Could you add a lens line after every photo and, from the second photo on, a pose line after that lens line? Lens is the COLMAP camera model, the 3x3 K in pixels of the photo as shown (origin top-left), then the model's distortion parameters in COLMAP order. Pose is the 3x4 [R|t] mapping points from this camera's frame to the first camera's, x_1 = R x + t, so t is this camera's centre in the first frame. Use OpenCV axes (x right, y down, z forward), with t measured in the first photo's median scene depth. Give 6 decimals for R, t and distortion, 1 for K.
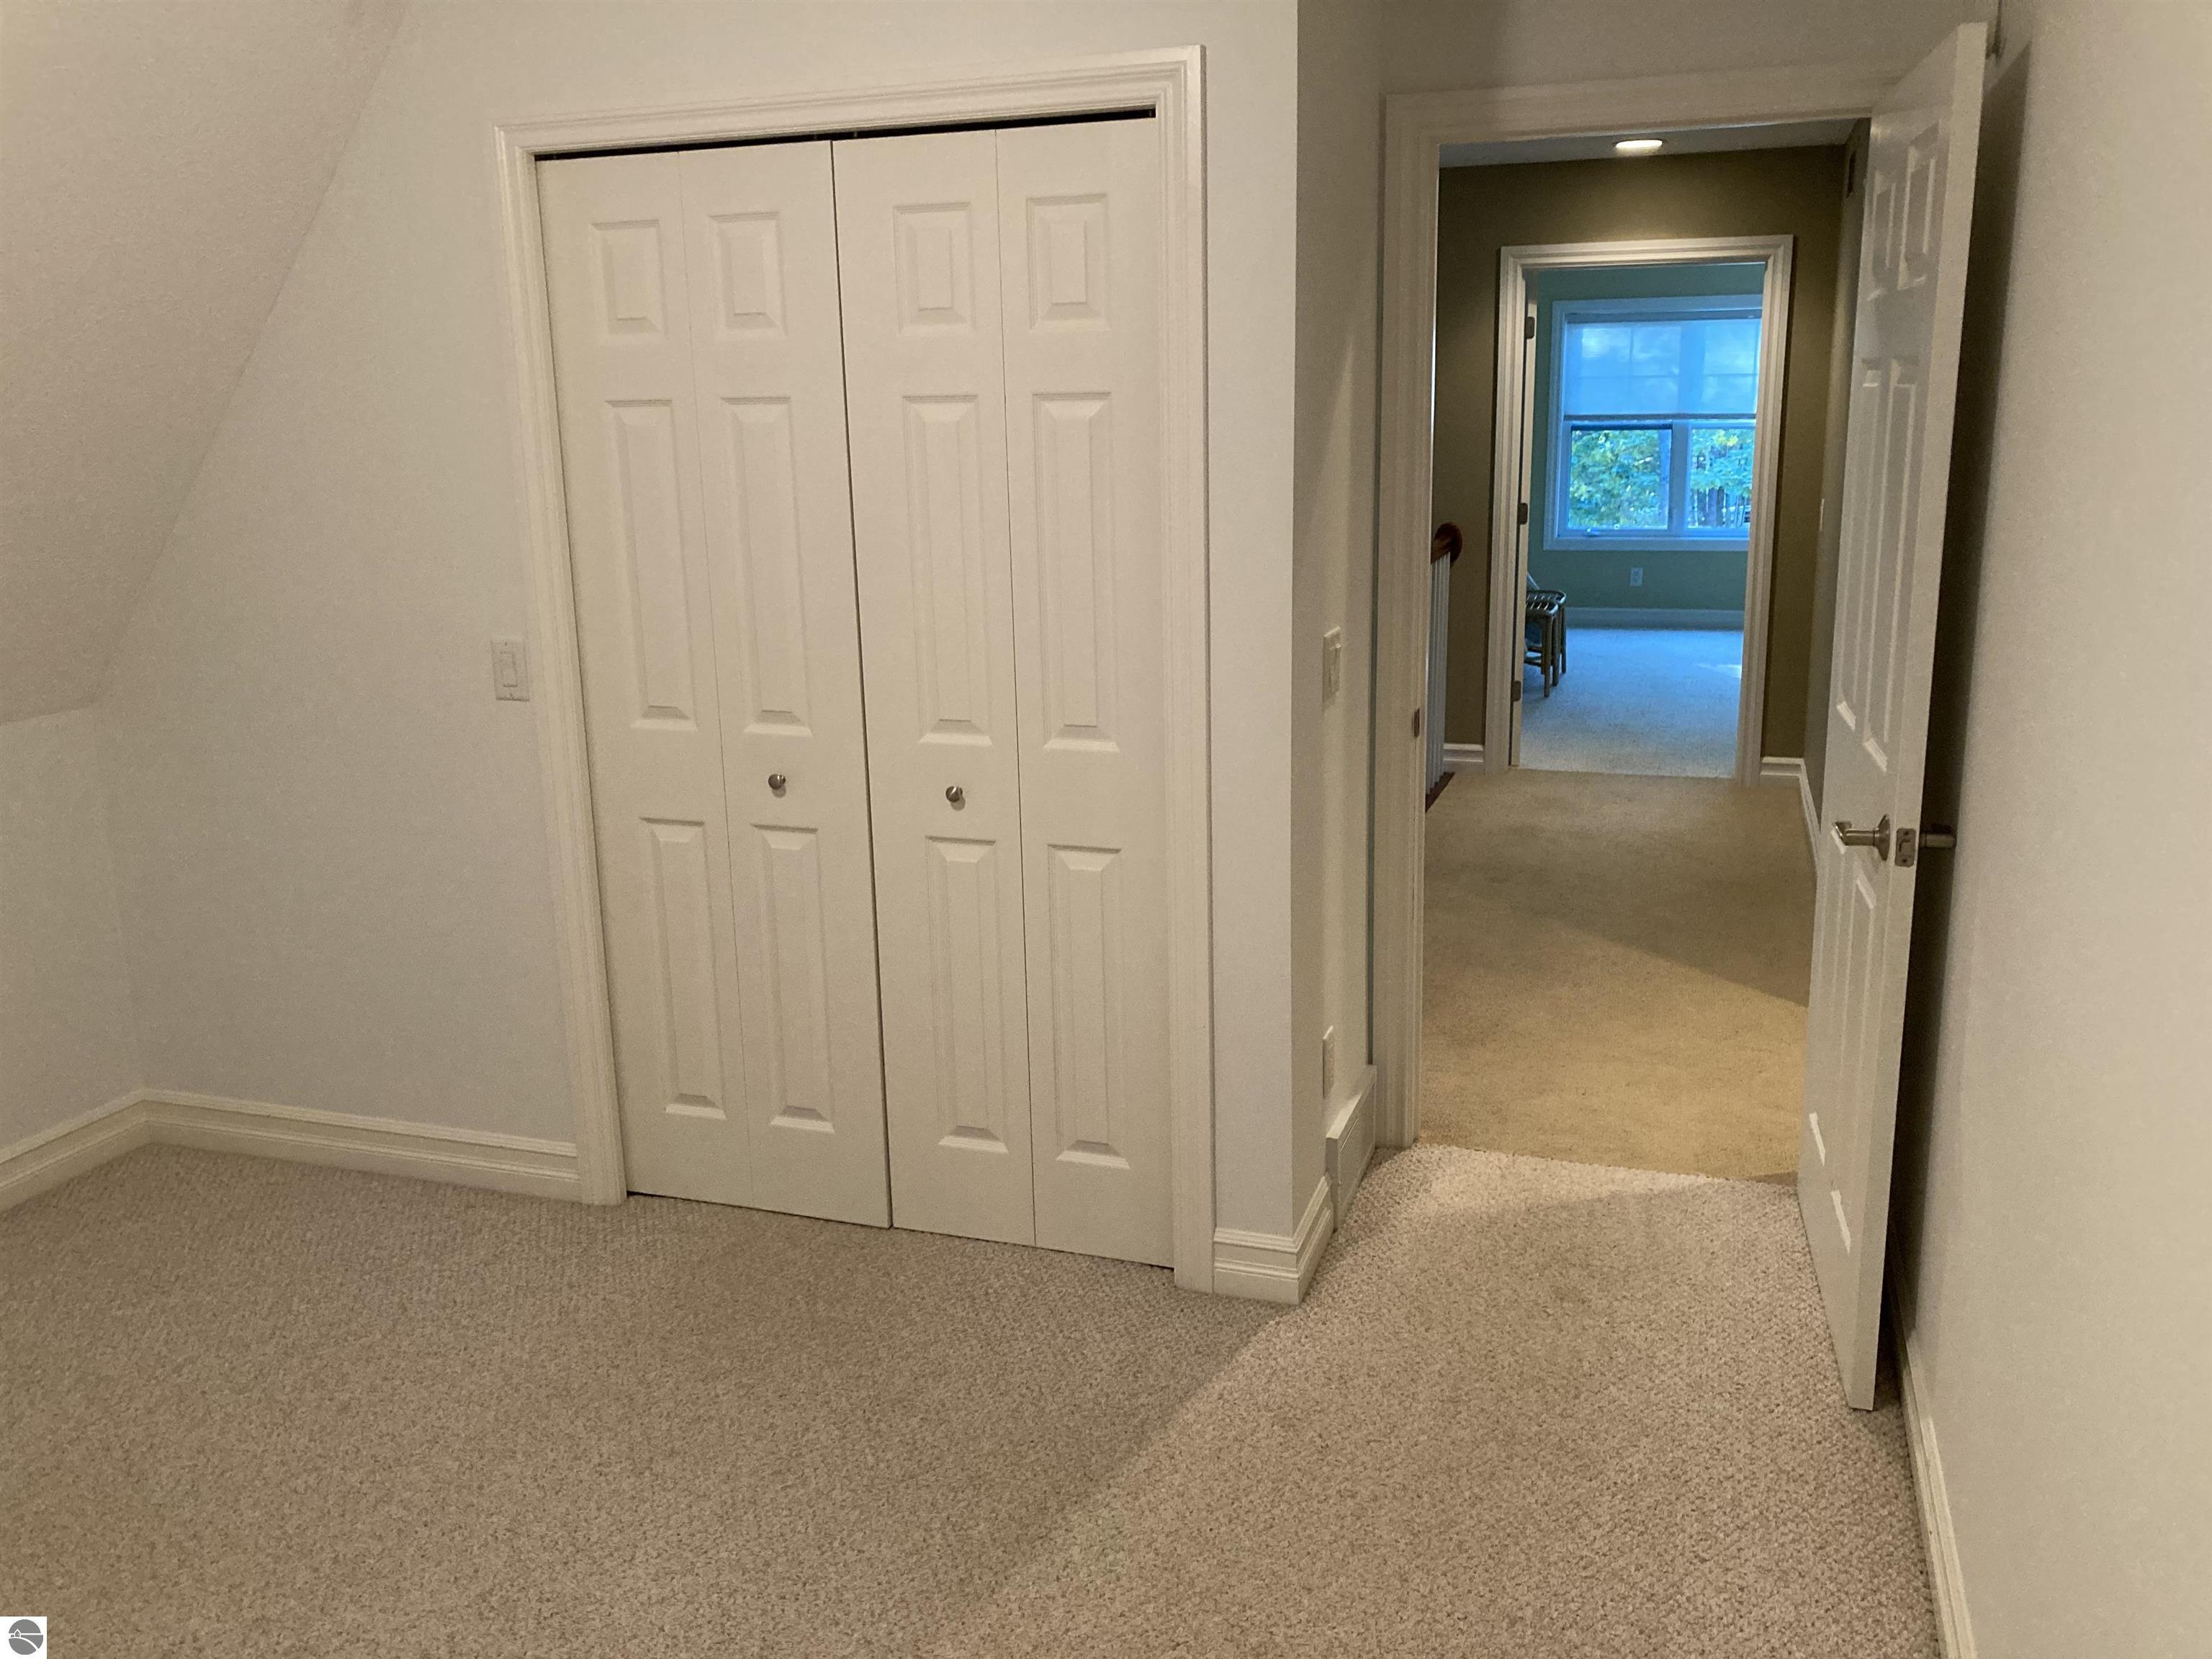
lens RADIAL K [[1830.0, 0, 1108.0], [0, 1830.0, 839.2], [0, 0, 1]] dist [0.237887, -0.657458]
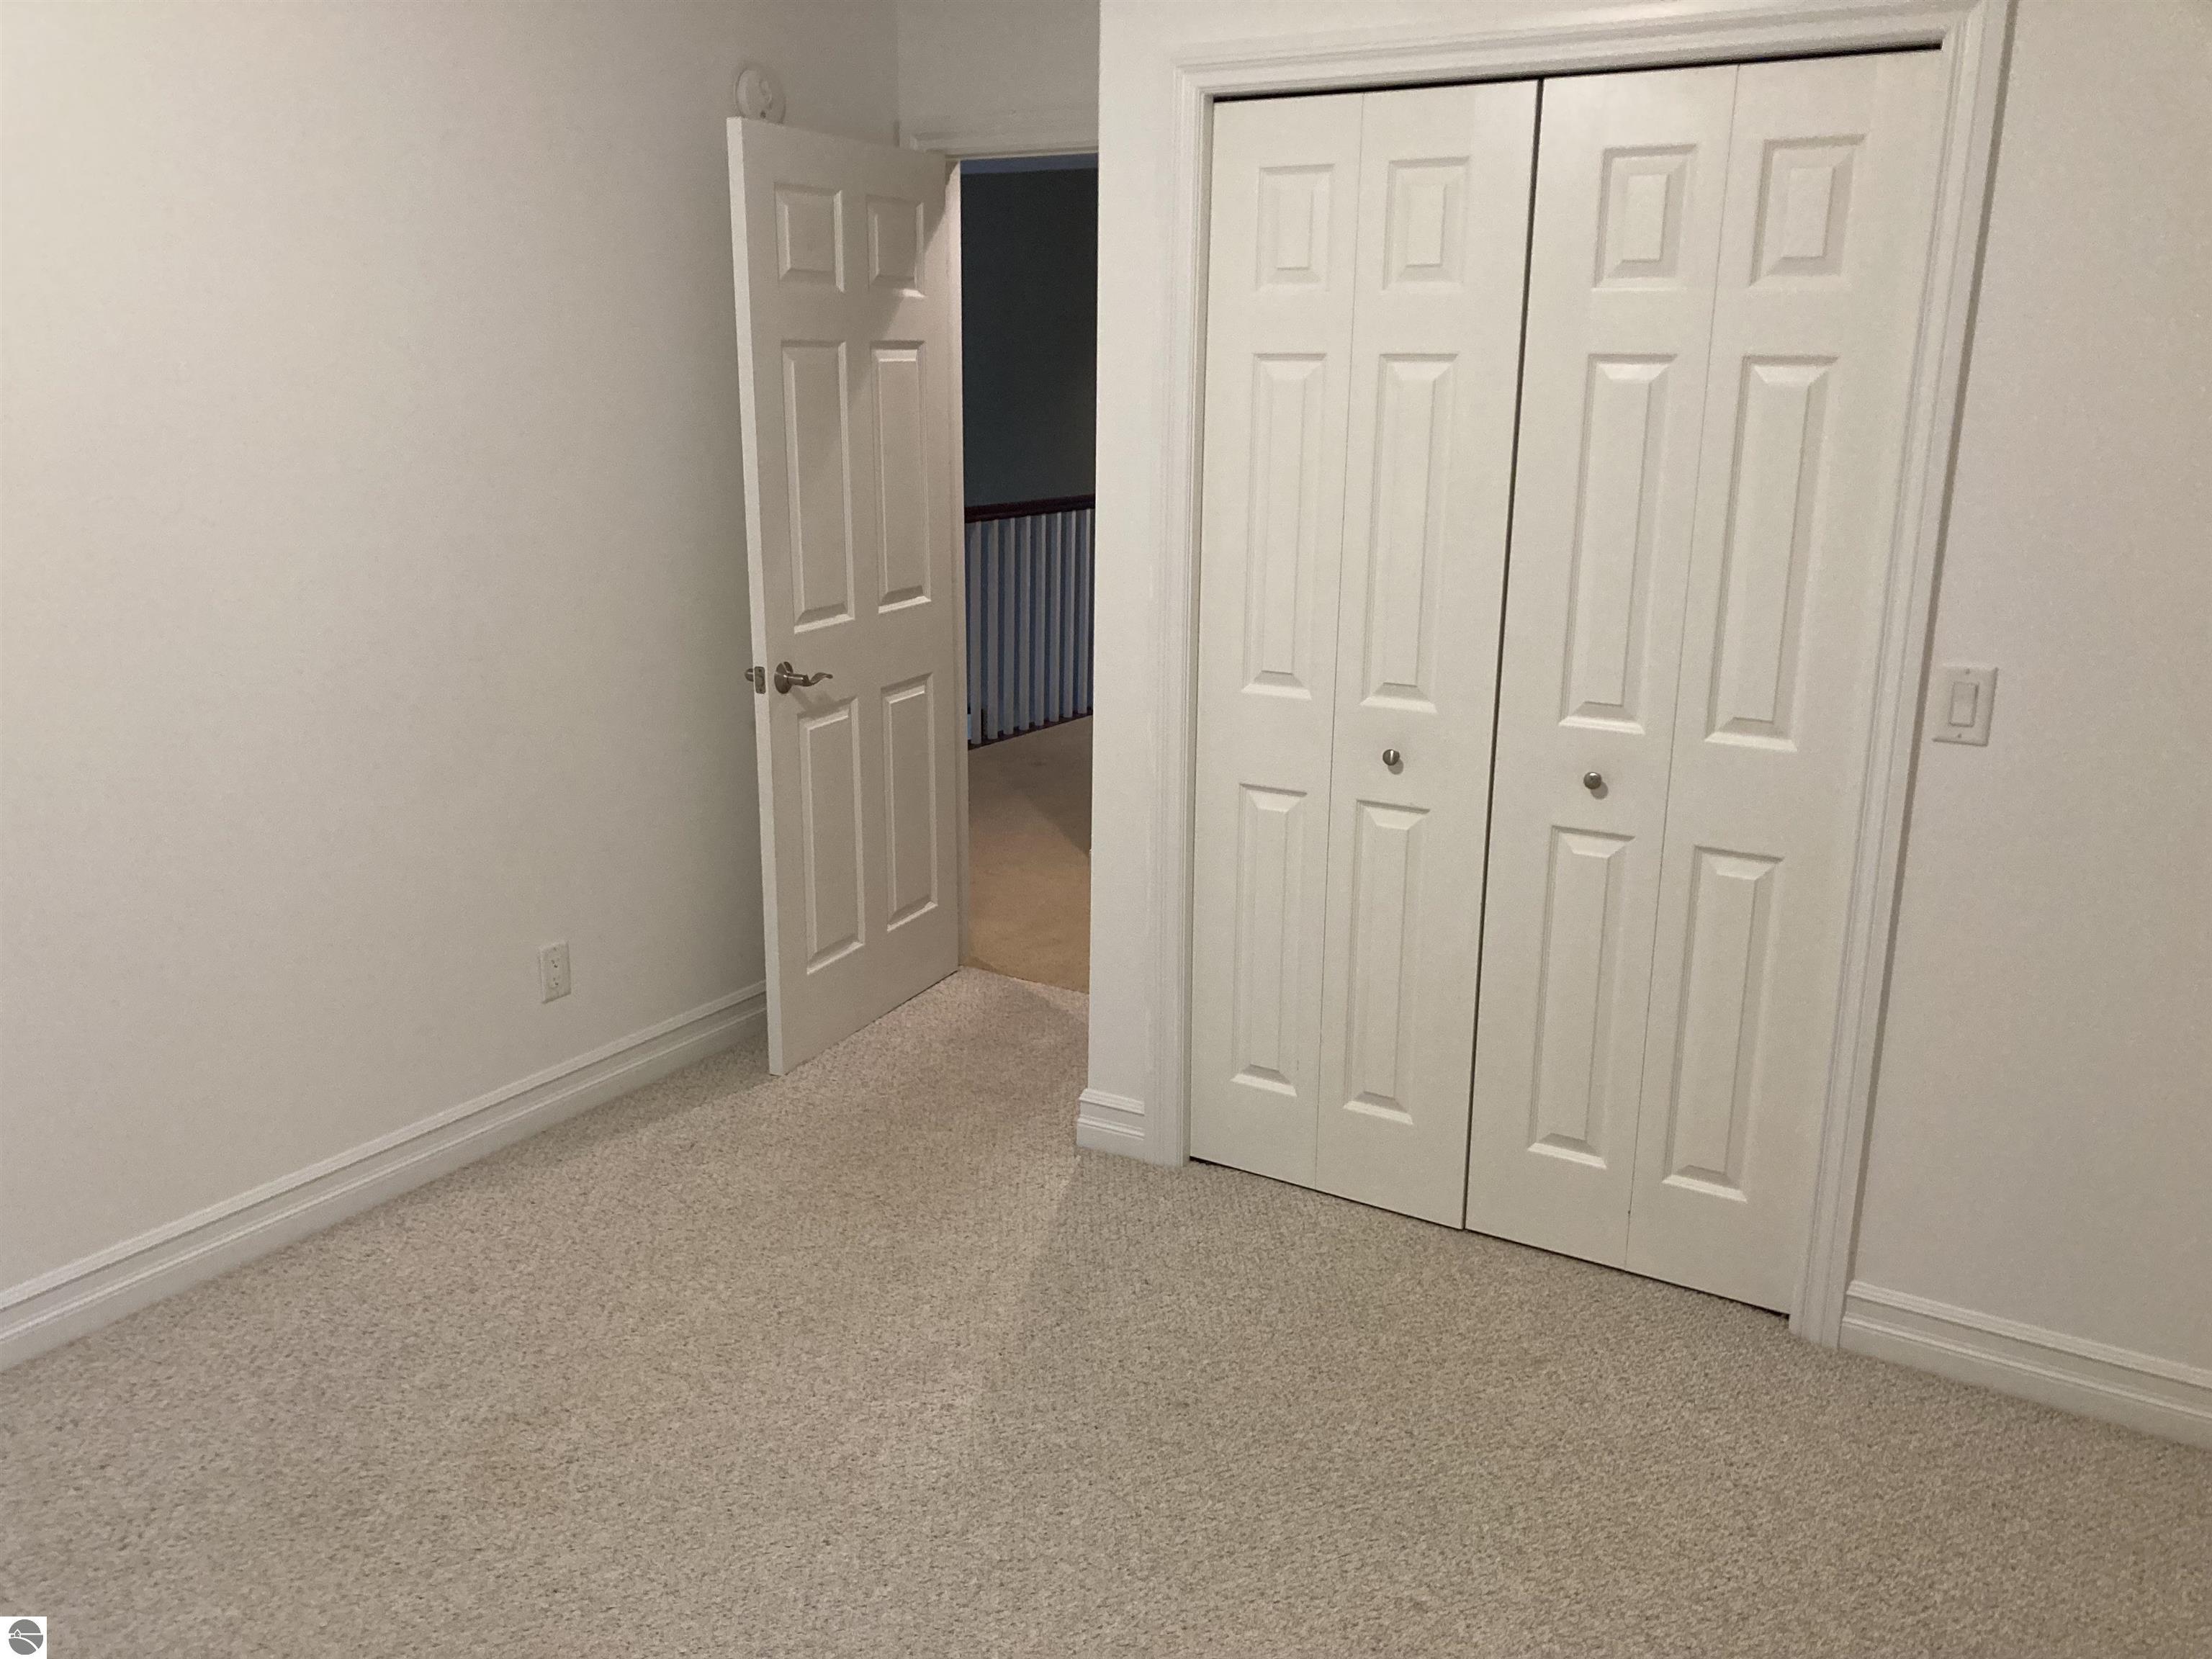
lens RADIAL K [[1792.2, 0, 1107.5], [0, 1792.2, 818.9], [0, 0, 1]] dist [0.105076, -0.155624]
pose [[0.981681, 0.075283, -0.175031, -0.156897], [-0.072213, 0.997104, 0.023848, -0.010512], [0.176319, -0.010772, 0.984274, 0.055476]]
